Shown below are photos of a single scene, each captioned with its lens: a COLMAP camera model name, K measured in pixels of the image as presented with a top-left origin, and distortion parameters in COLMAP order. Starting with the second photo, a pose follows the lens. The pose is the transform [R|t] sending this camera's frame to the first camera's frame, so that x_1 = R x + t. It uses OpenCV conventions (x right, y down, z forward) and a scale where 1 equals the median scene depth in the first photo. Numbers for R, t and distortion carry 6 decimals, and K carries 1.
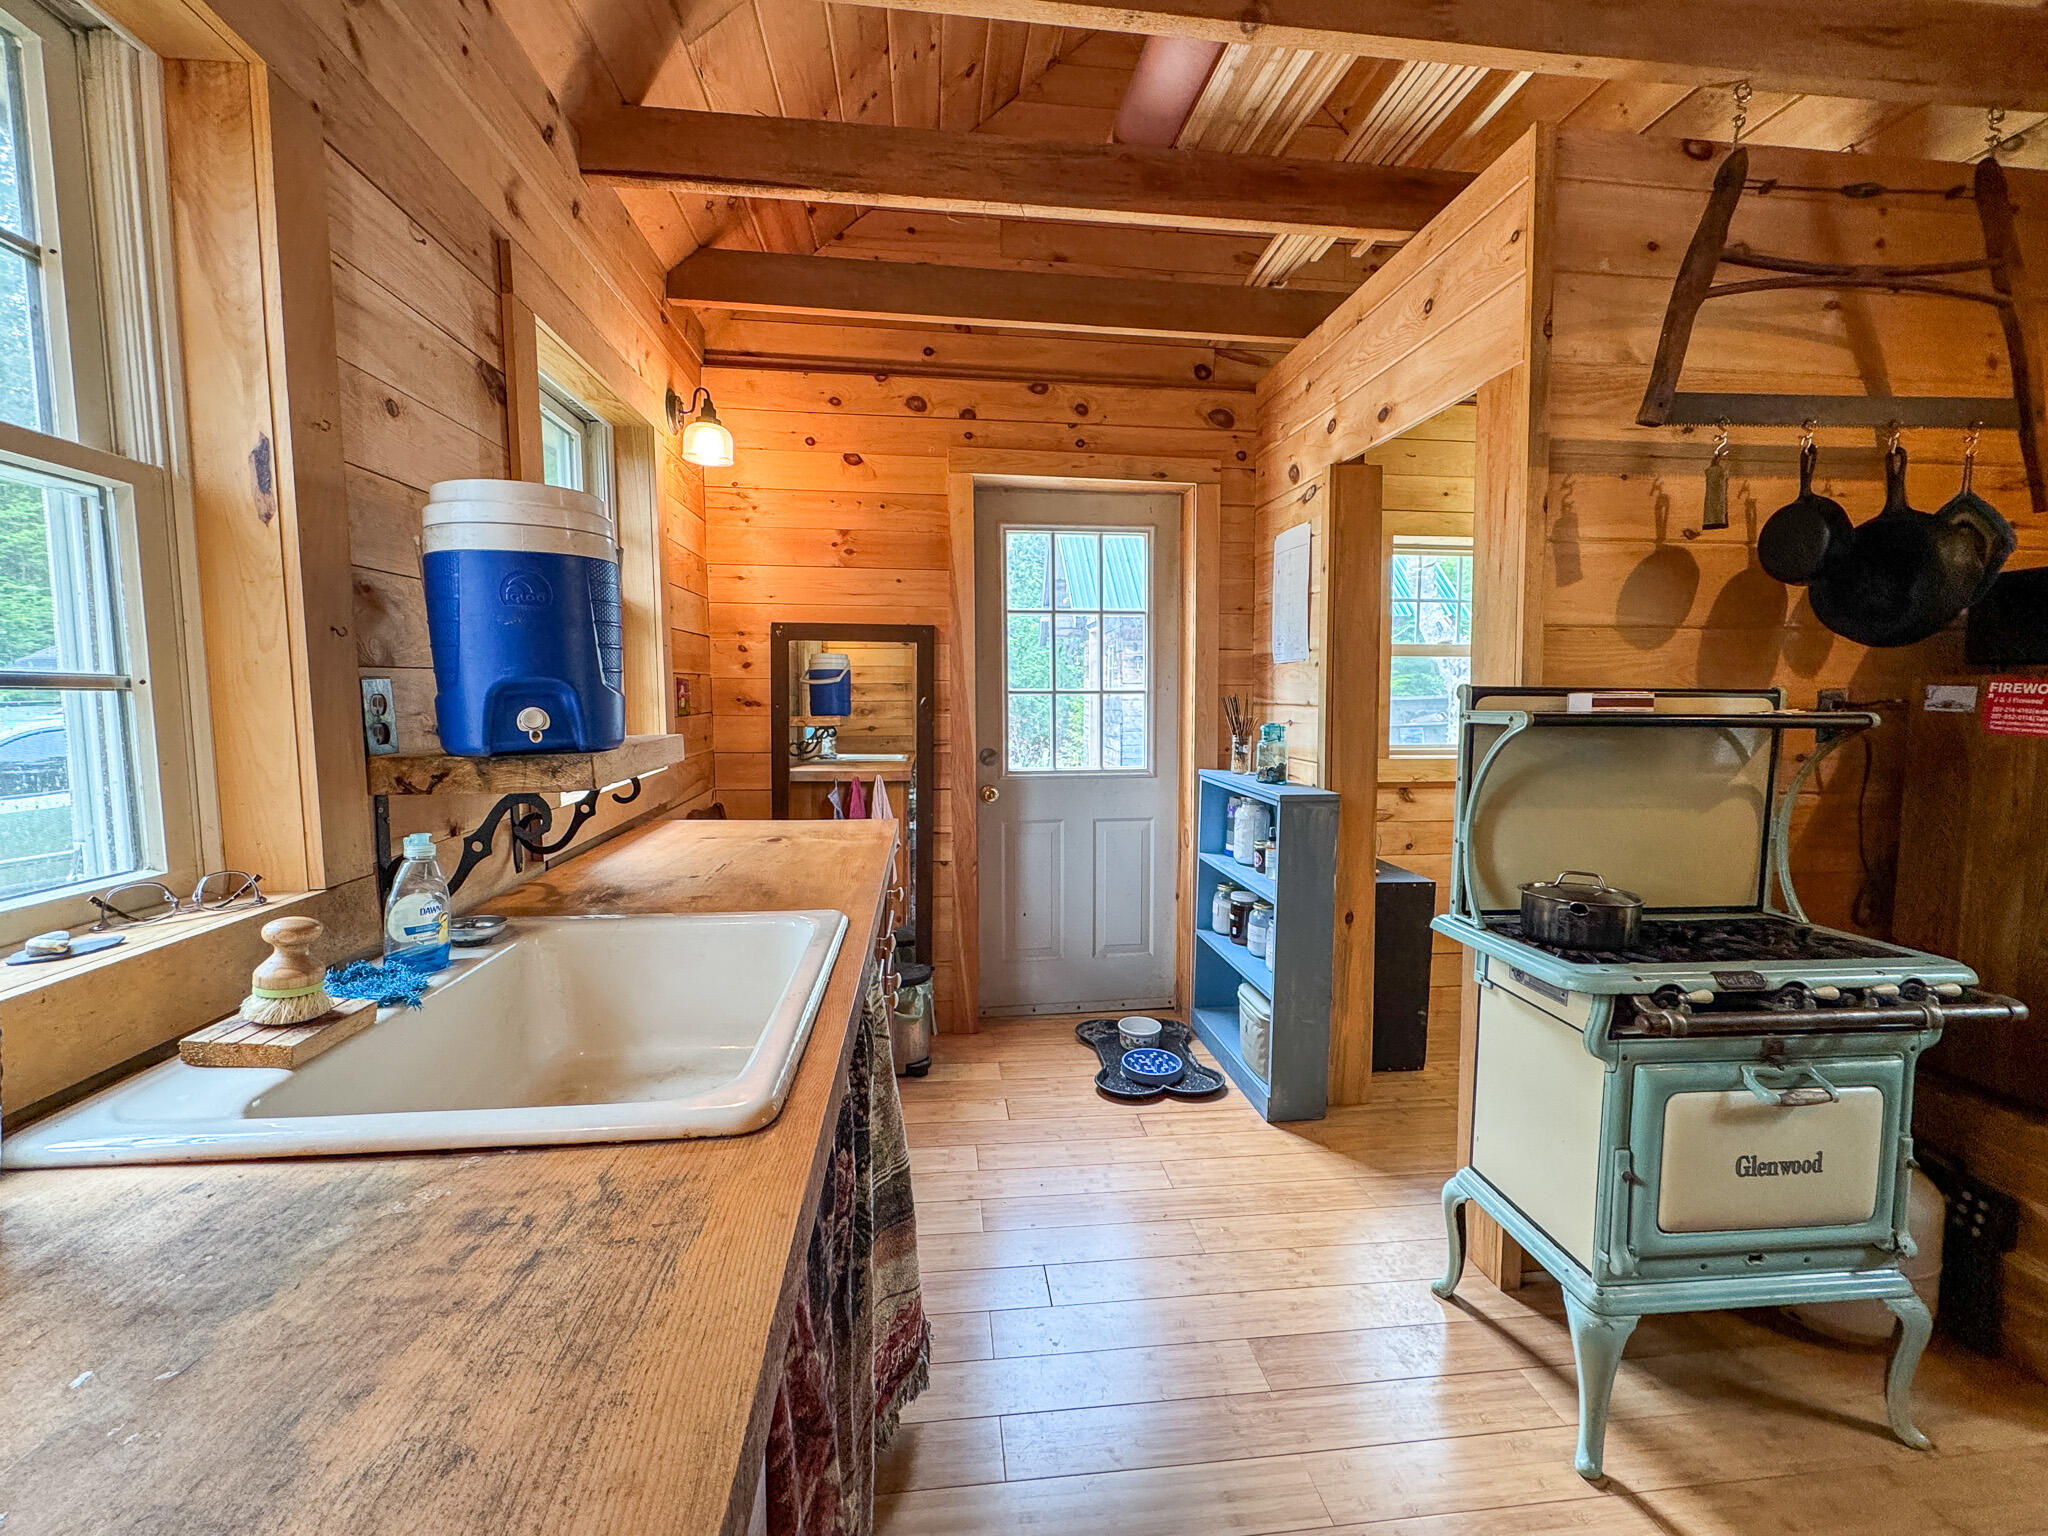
lens RADIAL K [[847.2, 0, 1039.4], [0, 847.2, 765.1], [0, 0, 1]] dist [-0.002036, -0.000066]
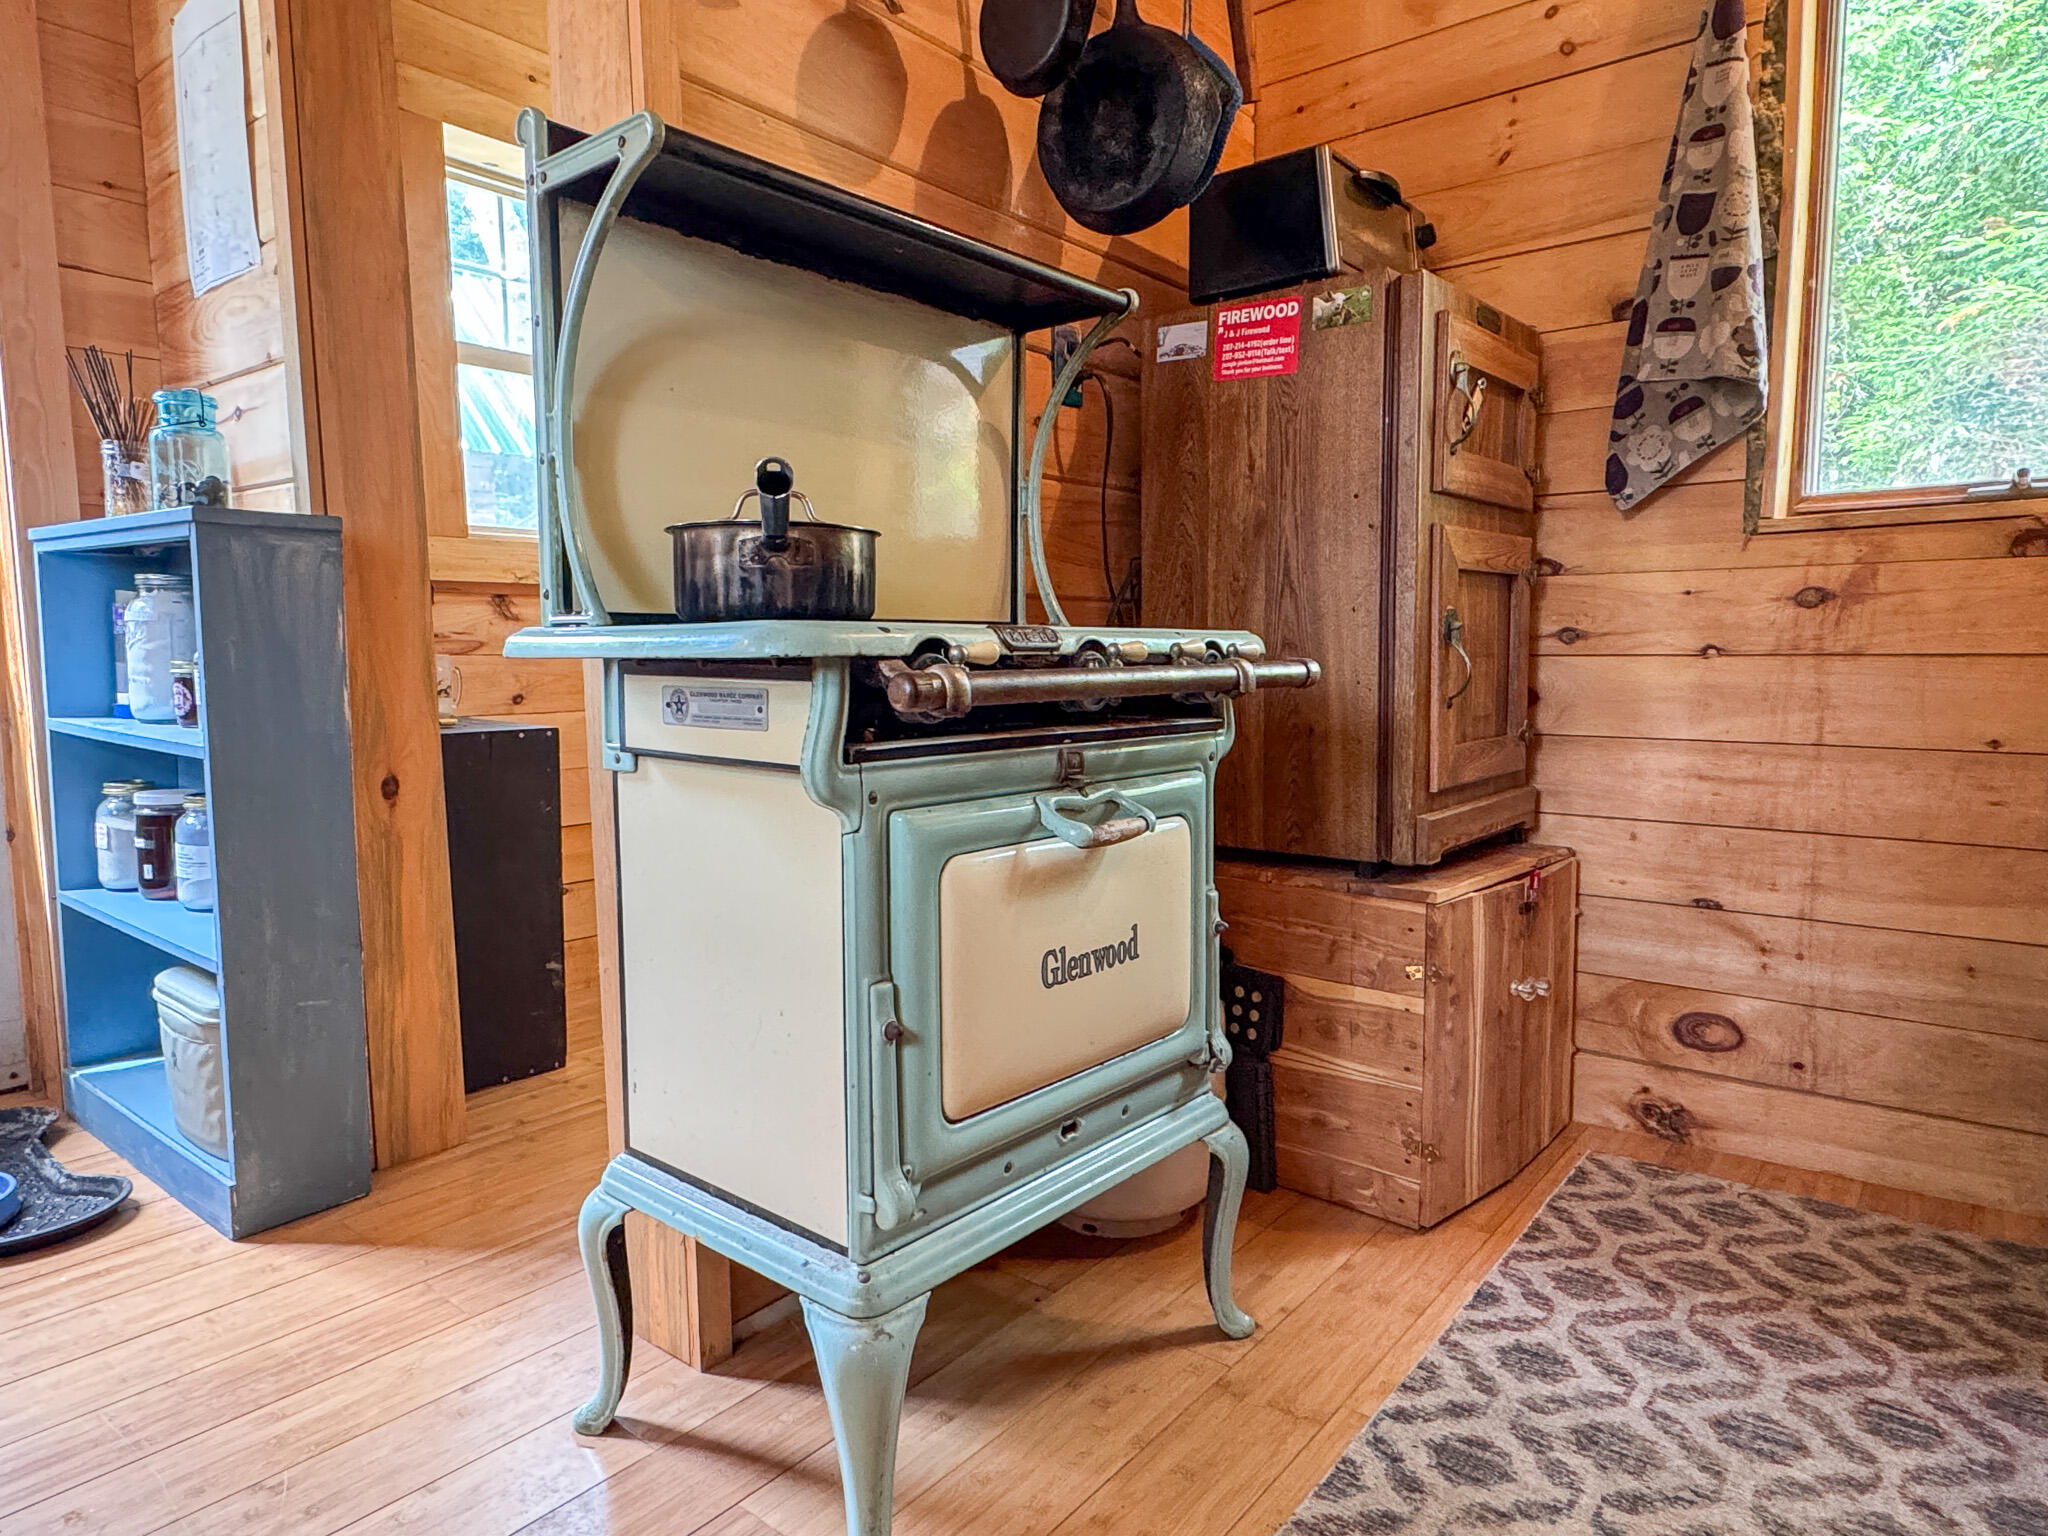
lens RADIAL K [[1204.3, 0, 996.0], [0, 1204.3, 767.4], [0, 0, 1]] dist [-0.003238, 0.002495]
pose [[0.726732, -0.069519, 0.683394, 0.214095], [0.064407, 0.997379, 0.032968, 0.258408], [-0.683895, 0.020057, 0.729305, 0.356627]]
